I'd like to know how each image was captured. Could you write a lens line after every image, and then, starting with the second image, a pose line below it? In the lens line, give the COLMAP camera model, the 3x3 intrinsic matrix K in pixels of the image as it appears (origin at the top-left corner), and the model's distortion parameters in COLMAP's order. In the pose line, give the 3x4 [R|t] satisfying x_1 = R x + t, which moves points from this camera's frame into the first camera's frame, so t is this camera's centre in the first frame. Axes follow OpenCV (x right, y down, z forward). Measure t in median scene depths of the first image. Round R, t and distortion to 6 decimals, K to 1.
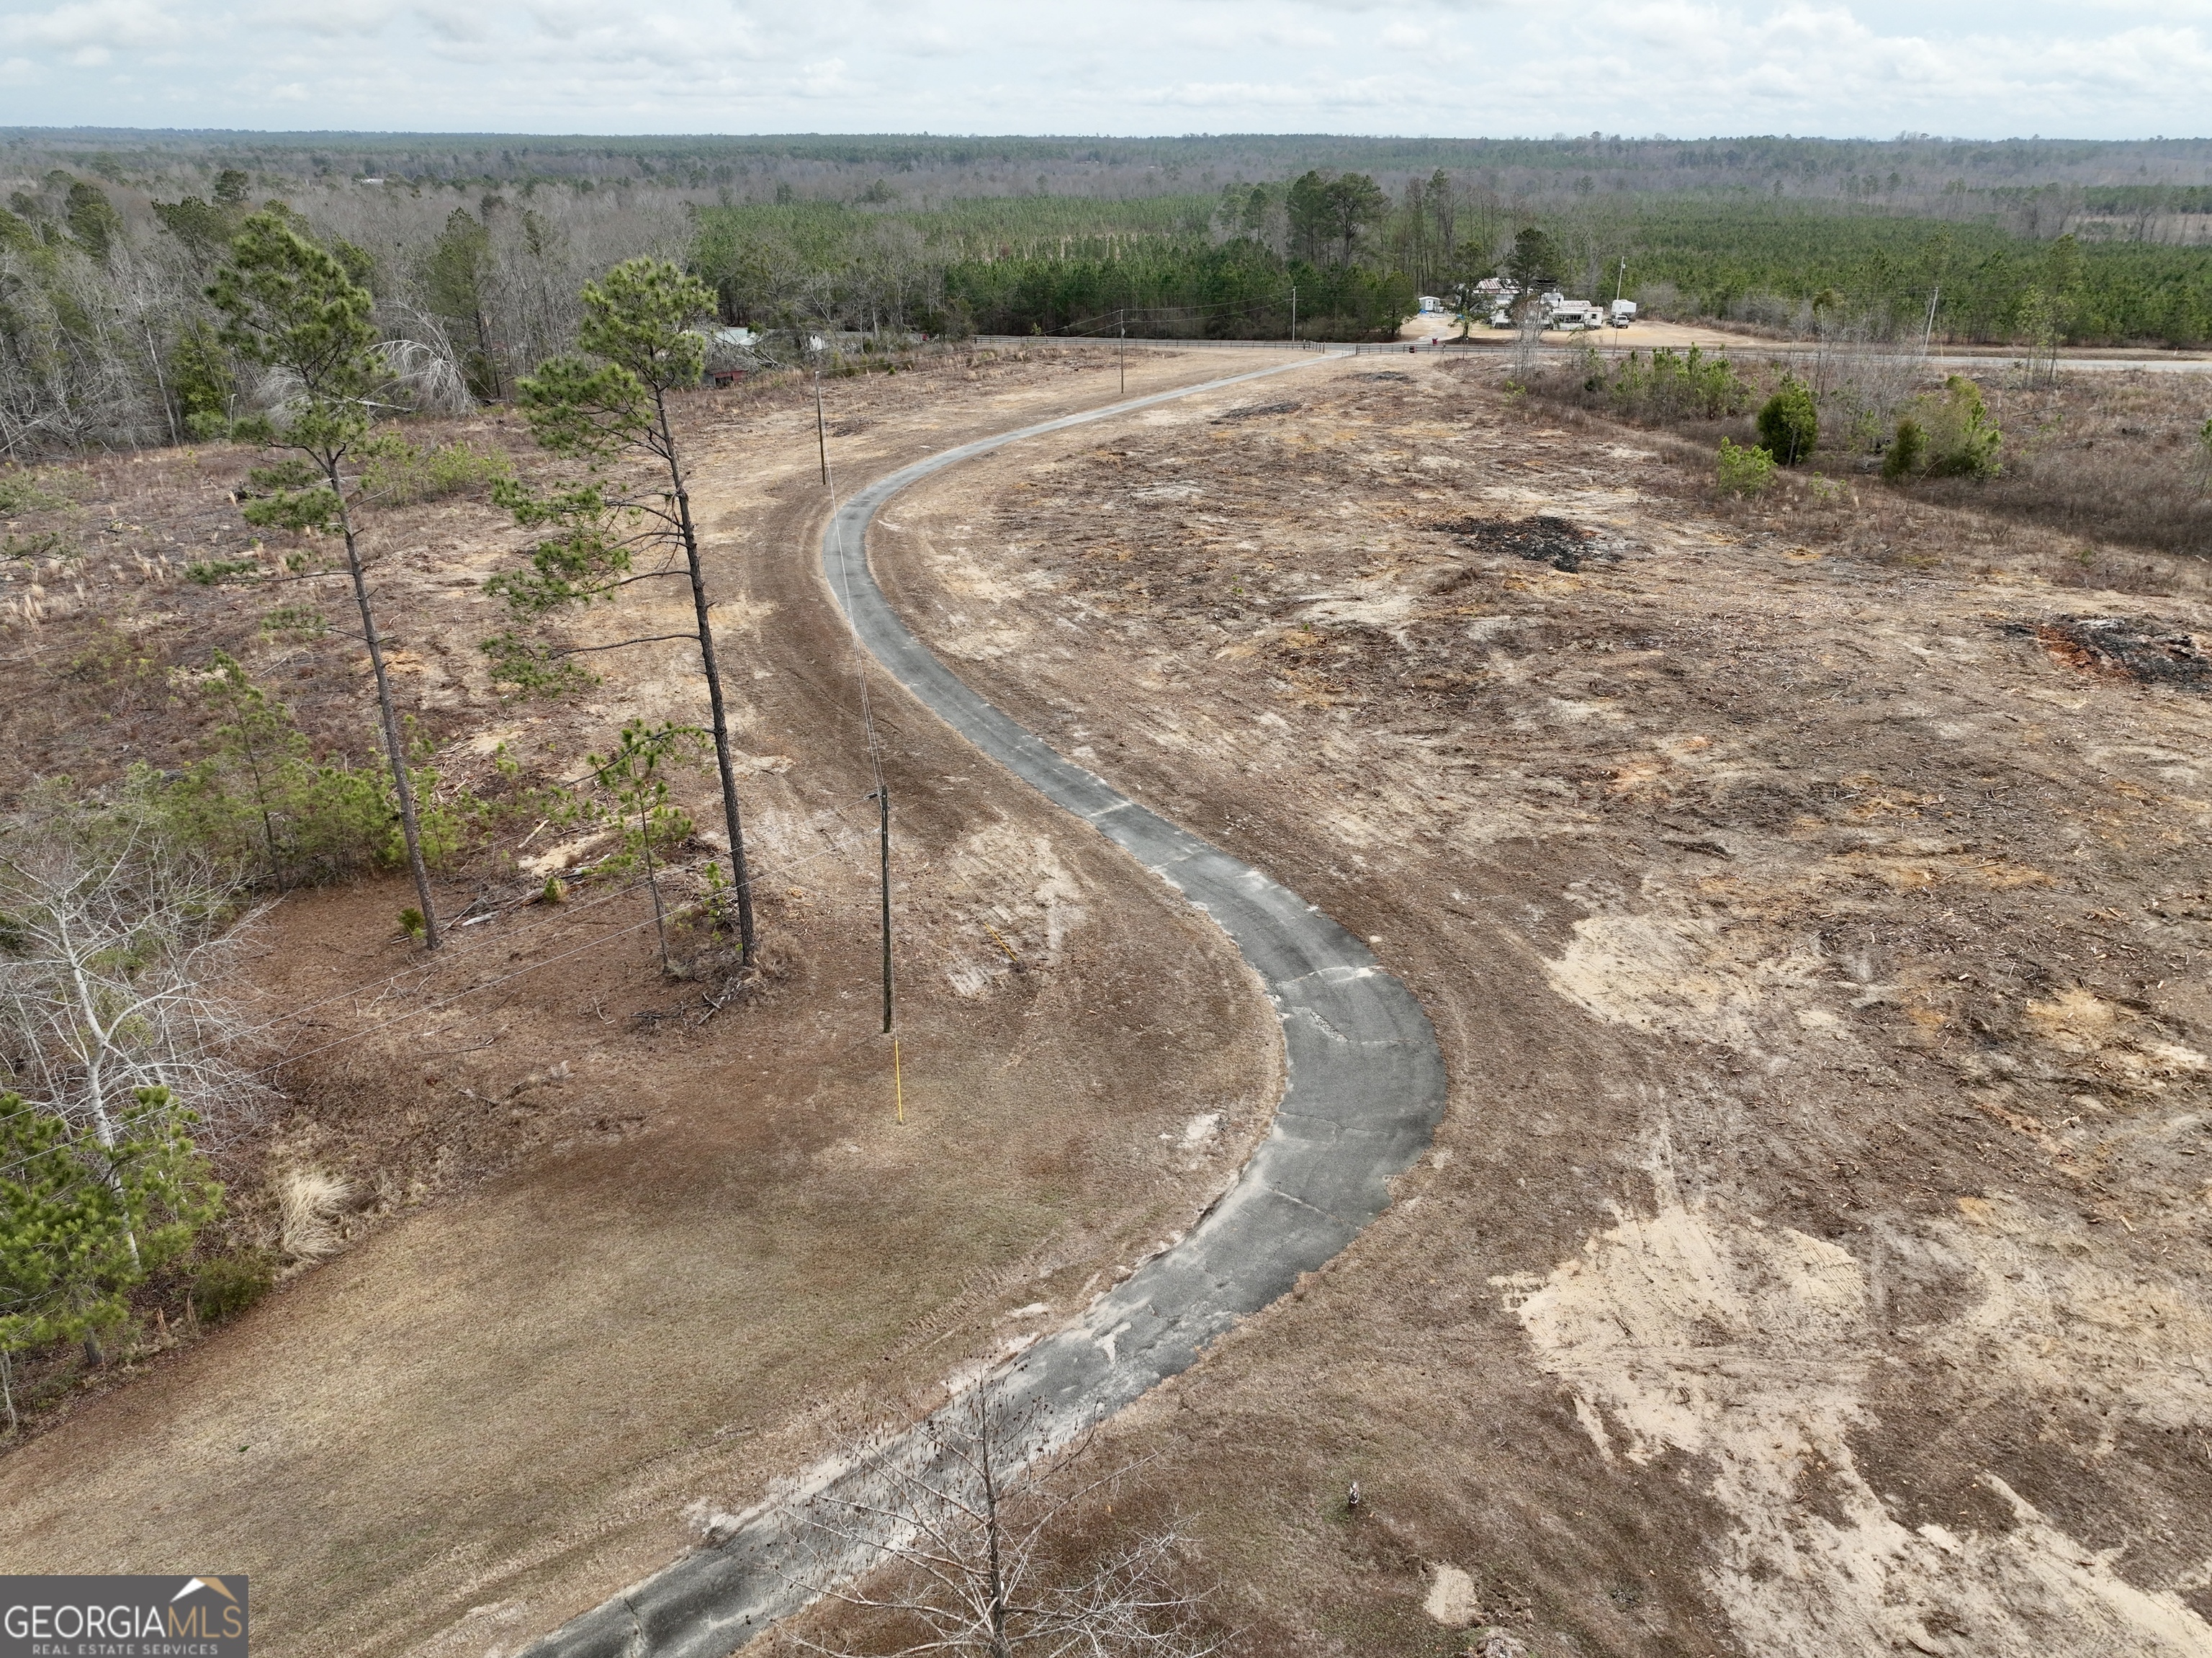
lens RADIAL K [[1573.7, 0, 1106.0], [0, 1573.7, 829.0], [0, 0, 1]] dist [-0.002354, 0.024064]
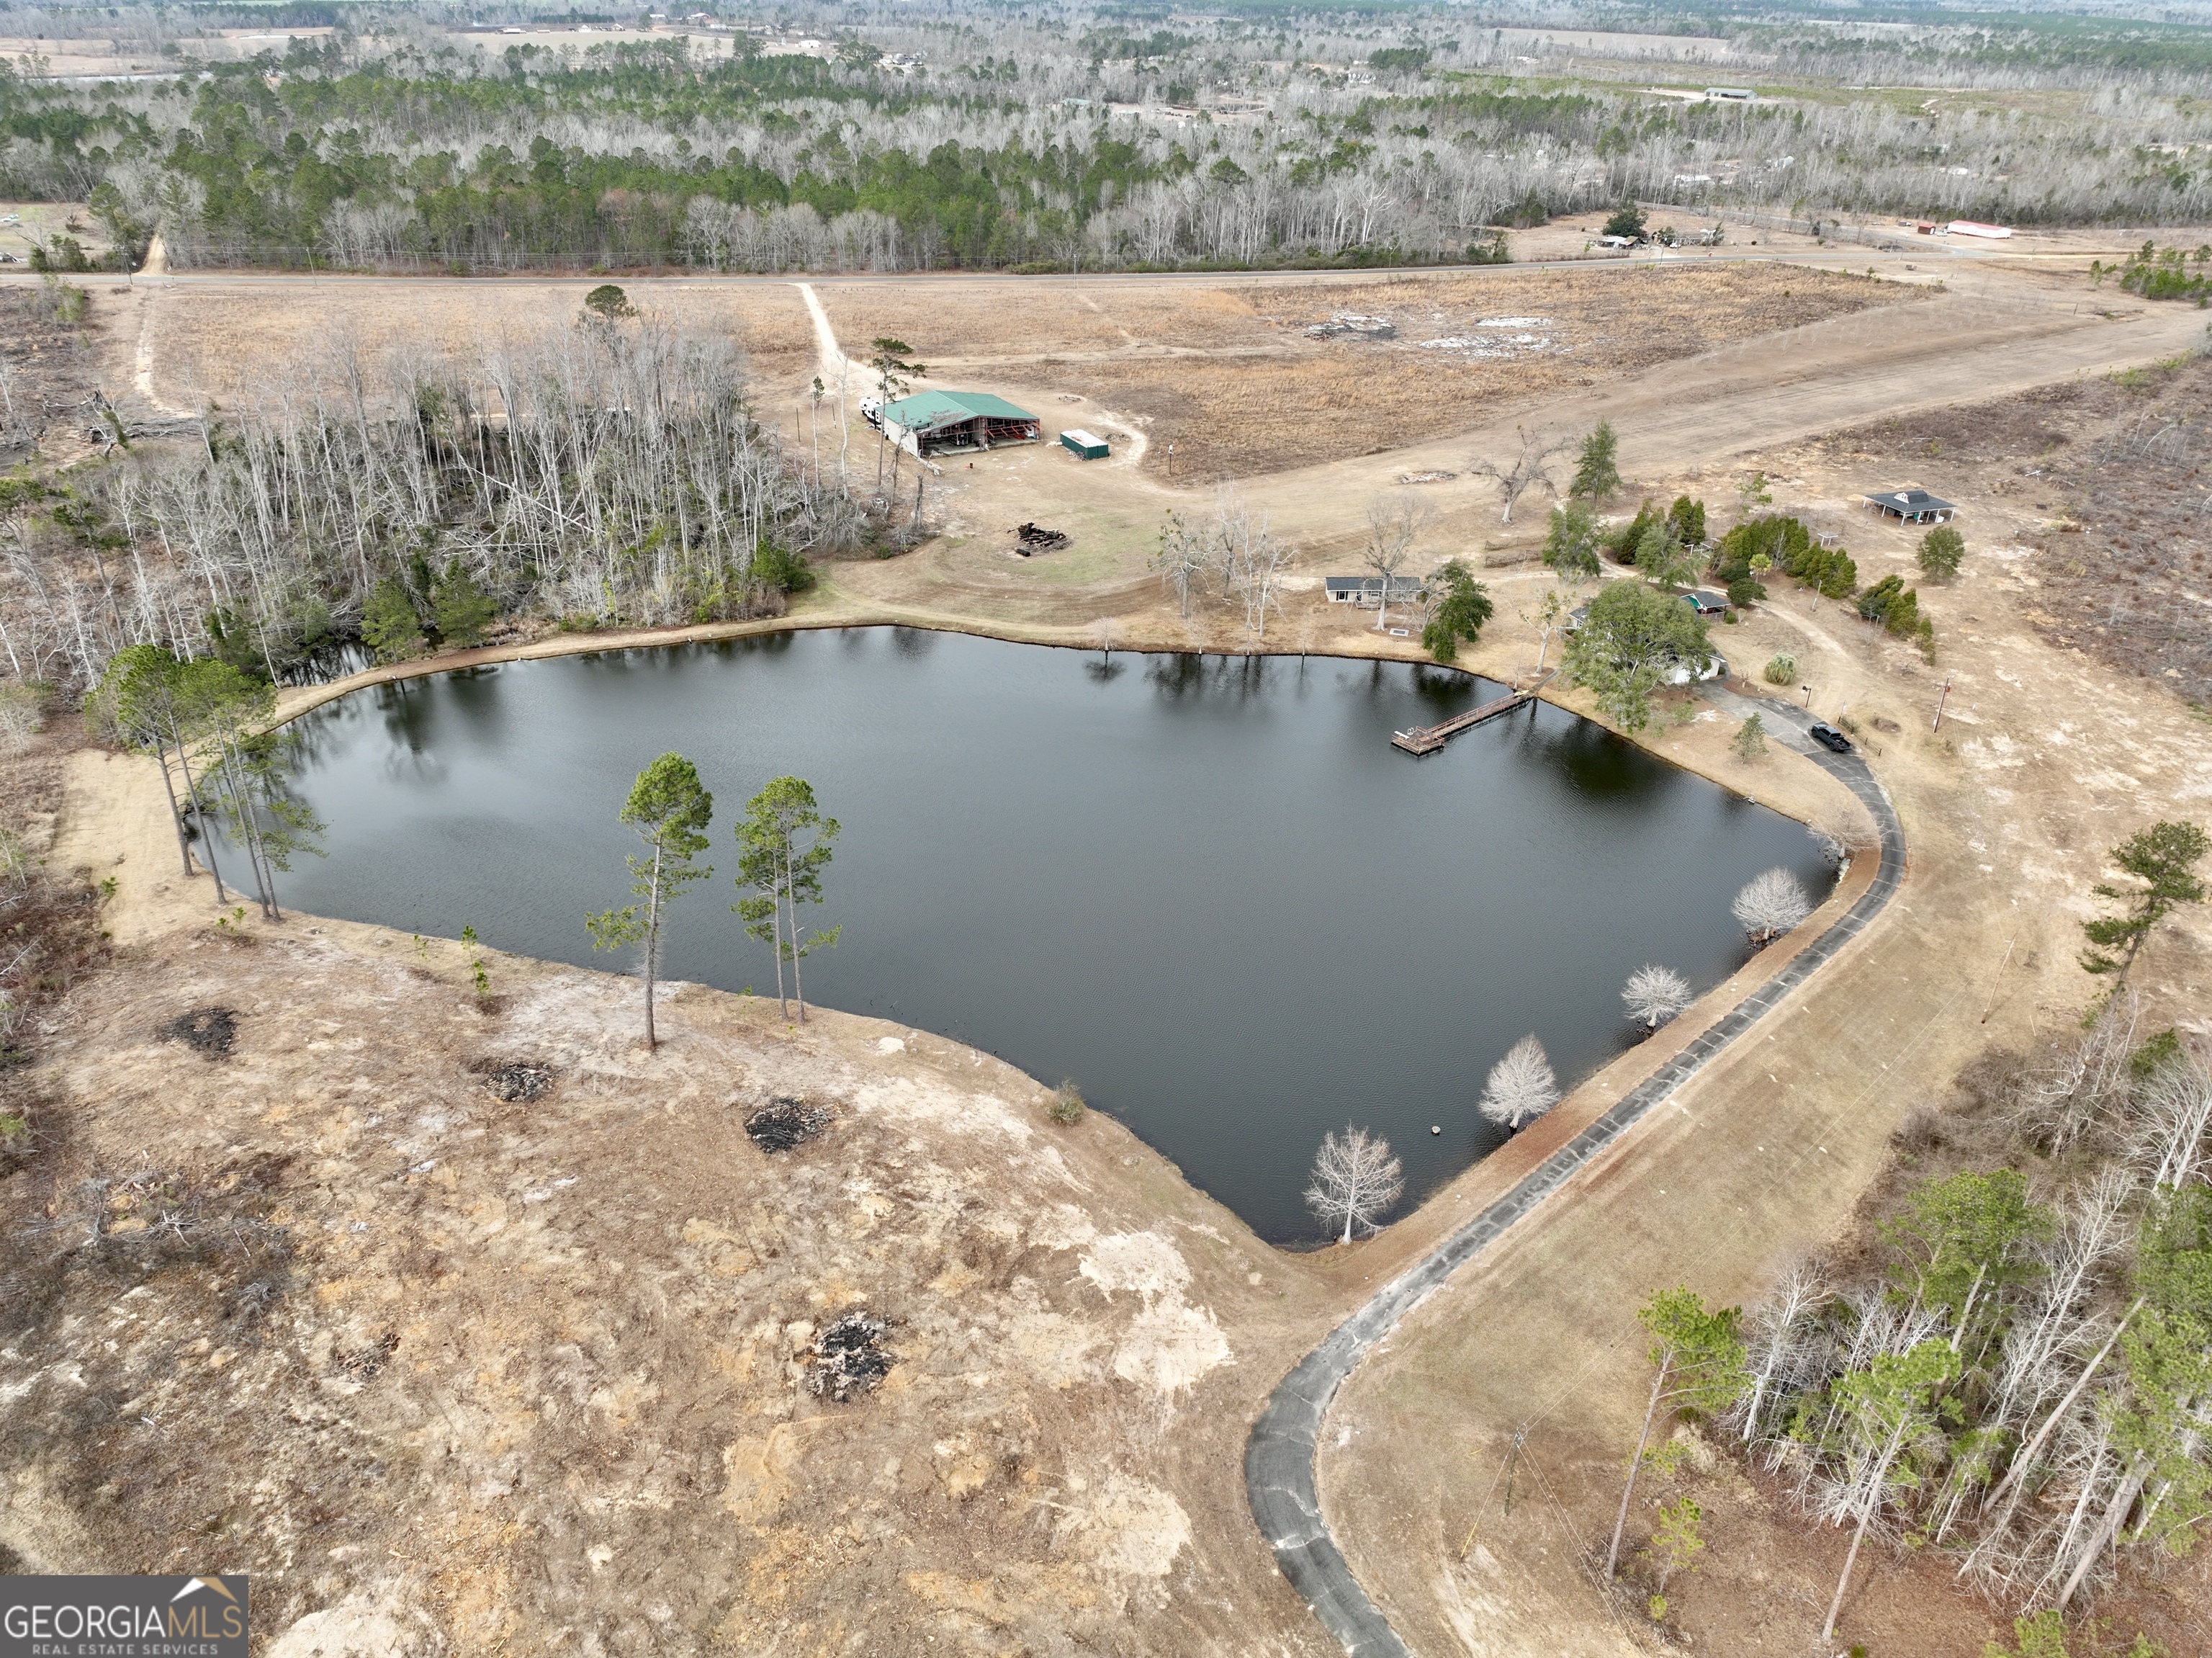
lens RADIAL K [[1573.7, 0, 1106.0], [0, 1573.7, 829.0], [0, 0, 1]] dist [-0.002354, 0.024064]
pose [[-0.997930, 0.016817, -0.062065, 0.566794], [-0.039228, 0.605576, 0.794820, -2.314983], [0.050951, 0.795610, -0.603663, 1.701463]]
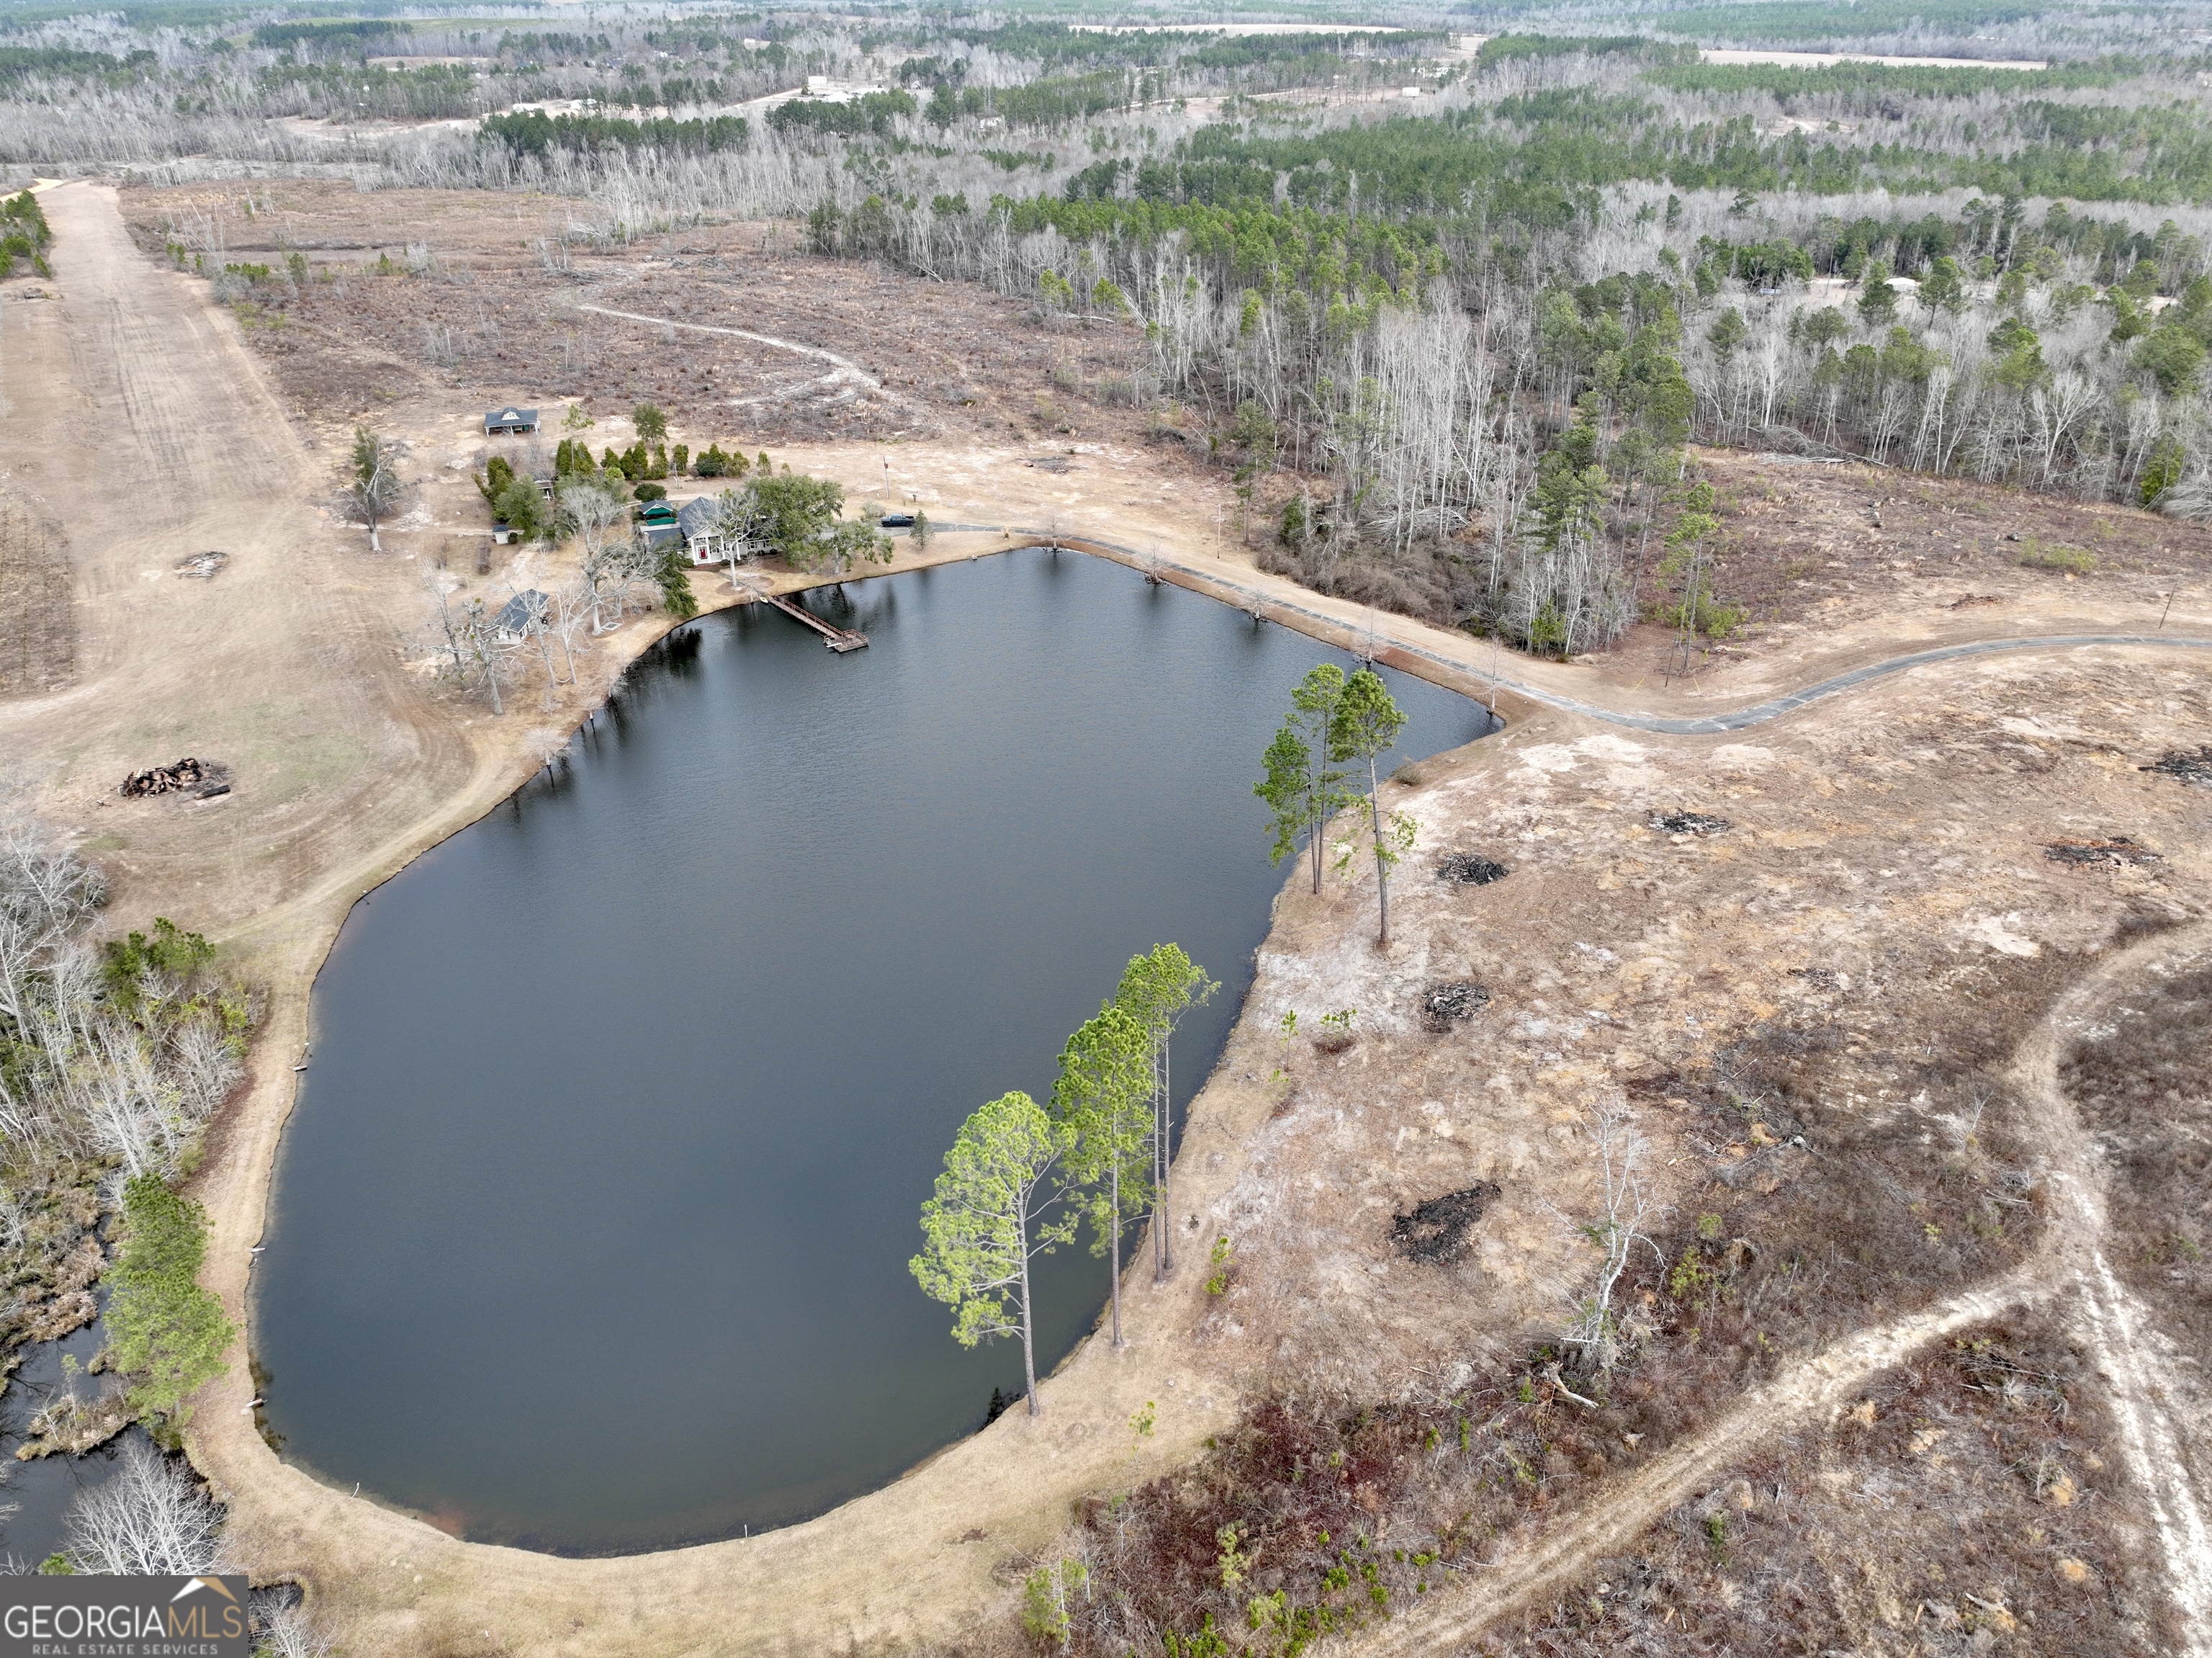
lens RADIAL K [[1573.7, 0, 1106.0], [0, 1573.7, 829.0], [0, 0, 1]] dist [-0.002354, 0.024064]
pose [[0.040599, 0.479868, -0.876401, 4.361272], [-0.402862, 0.810530, 0.425139, -0.891878], [0.914360, 0.335808, 0.226228, -1.476623]]
